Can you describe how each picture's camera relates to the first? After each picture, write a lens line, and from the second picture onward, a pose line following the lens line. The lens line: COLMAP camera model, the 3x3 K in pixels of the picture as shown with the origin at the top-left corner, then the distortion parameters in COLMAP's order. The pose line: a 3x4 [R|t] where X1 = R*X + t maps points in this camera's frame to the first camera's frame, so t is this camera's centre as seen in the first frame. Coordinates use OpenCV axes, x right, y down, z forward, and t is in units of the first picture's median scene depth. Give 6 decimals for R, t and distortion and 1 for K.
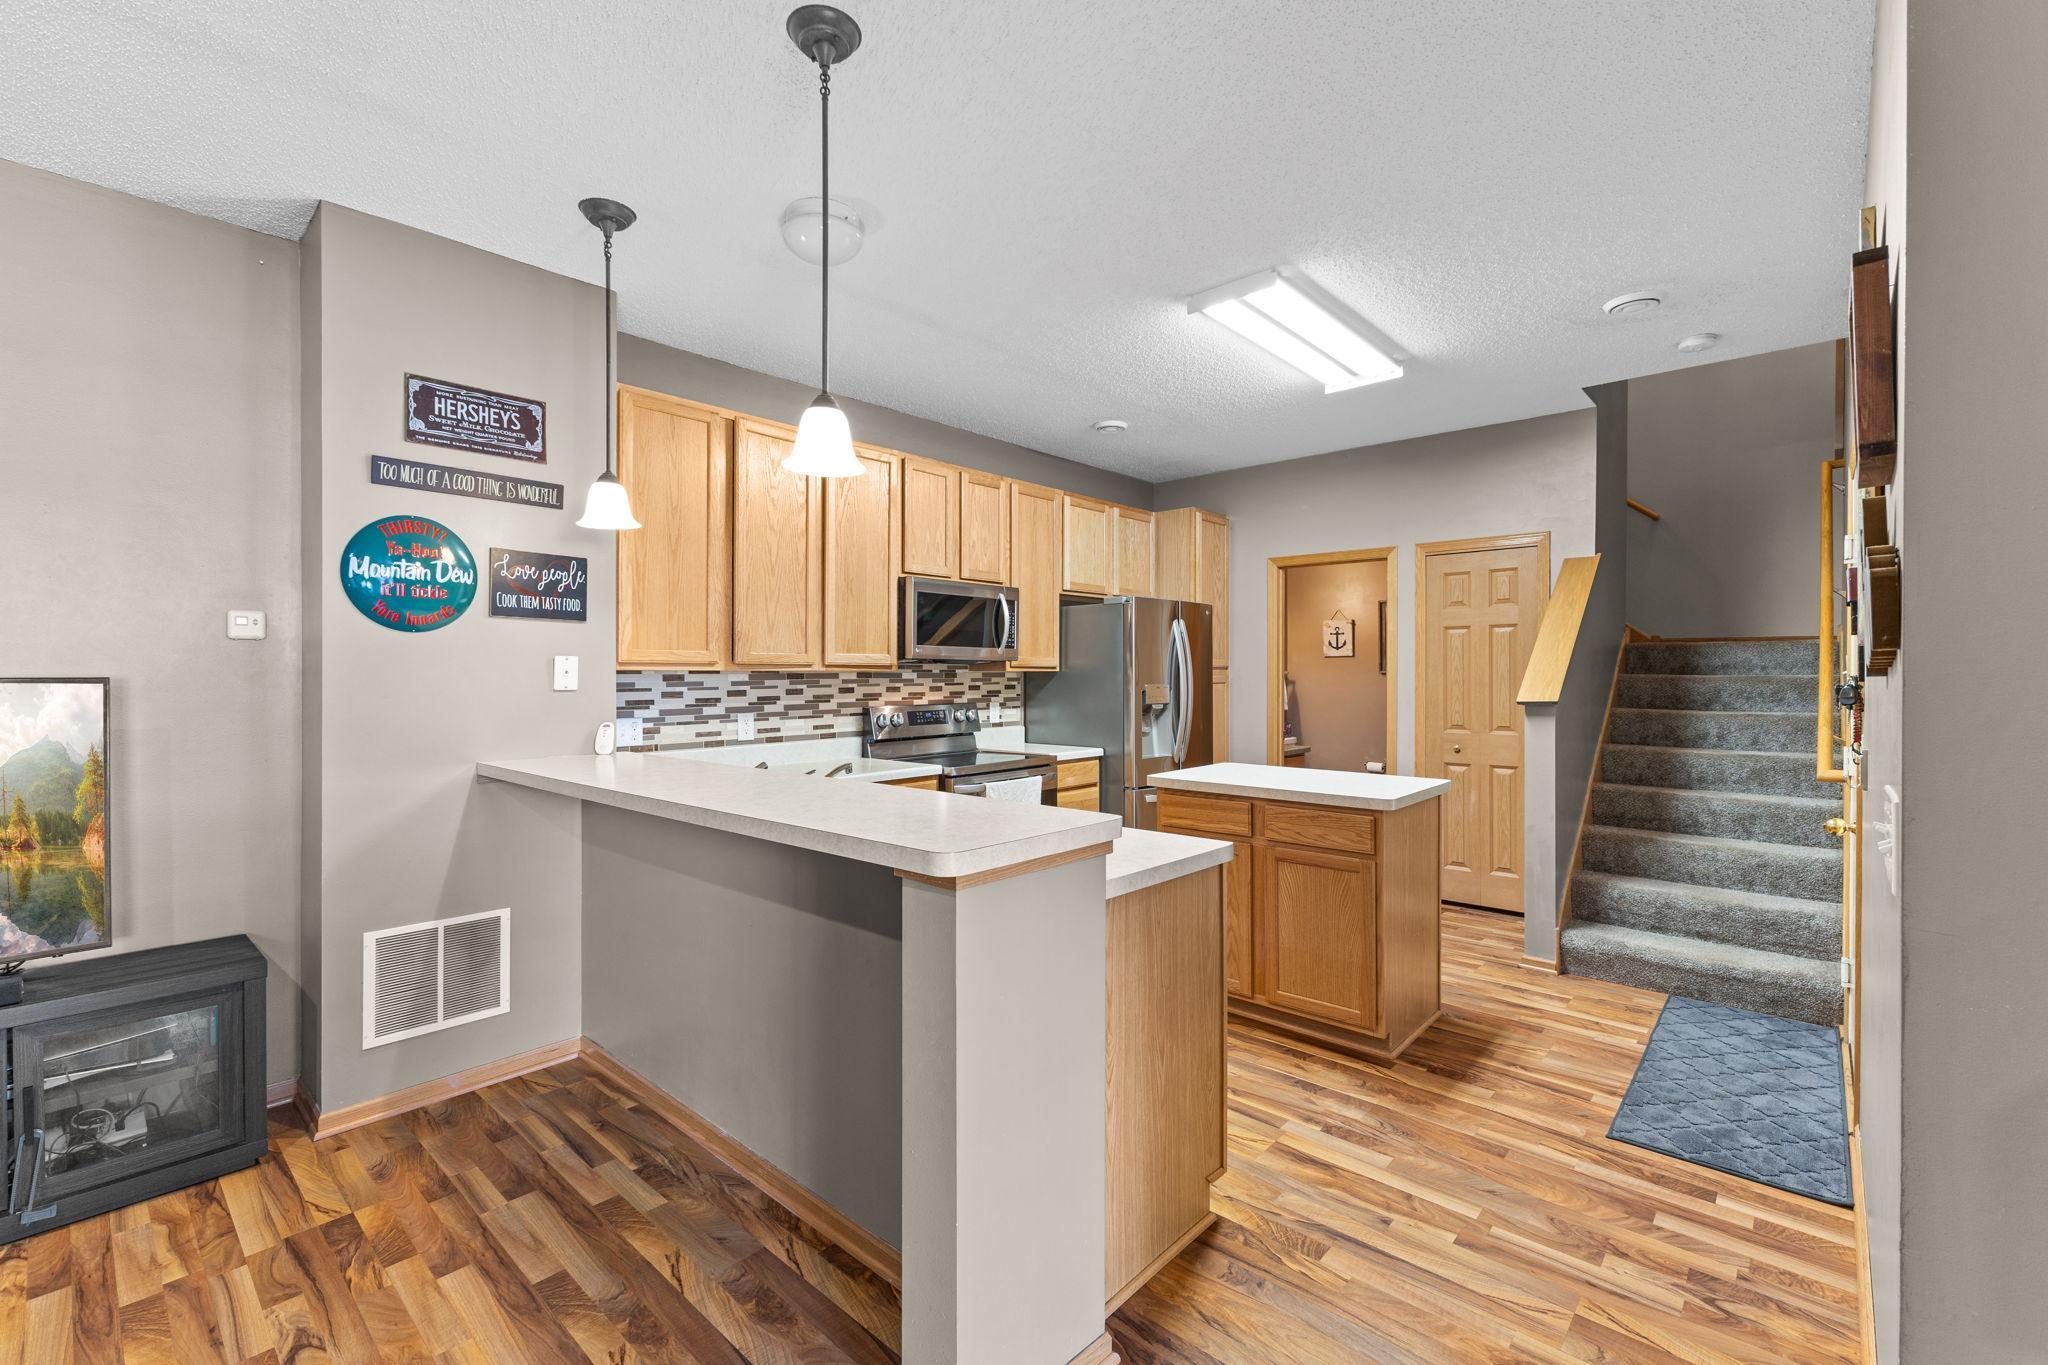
lens RADIAL K [[891.3, 0, 1014.4], [0, 891.3, 672.7], [0, 0, 1]] dist [-0.003473, -0.000079]
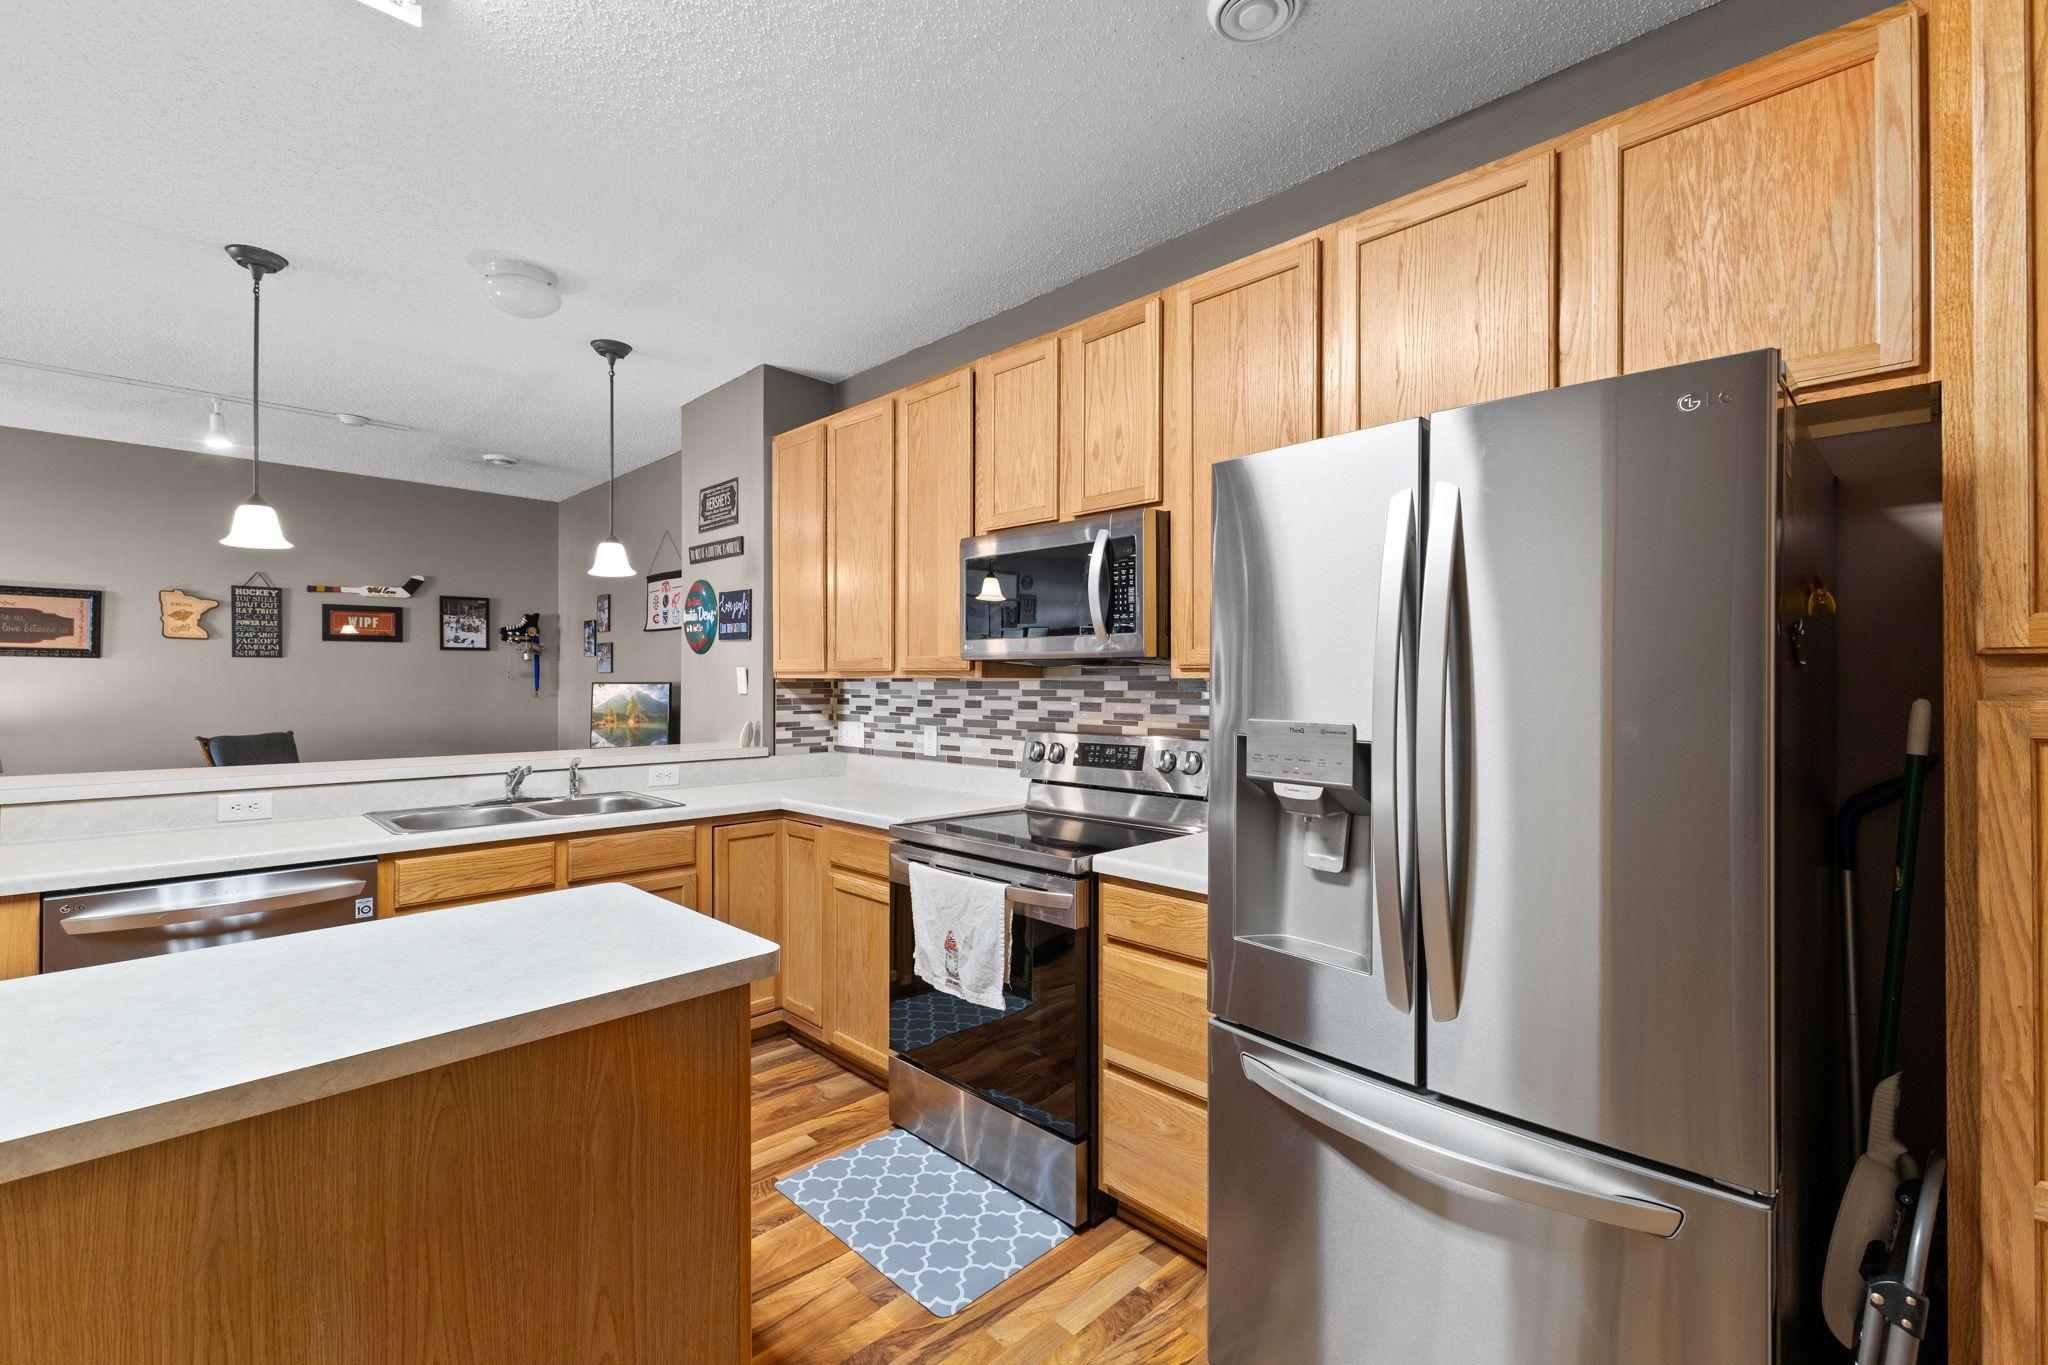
lens RADIAL K [[891.3, 0, 1013.8], [0, 891.3, 683.4], [0, 0, 1]] dist [-0.003473, -0.000079]
pose [[-0.059452, 0.003469, -0.998225, 0.576407], [-0.001605, 0.999992, 0.003571, -0.000451], [0.998230, 0.001814, -0.059446, 1.108752]]
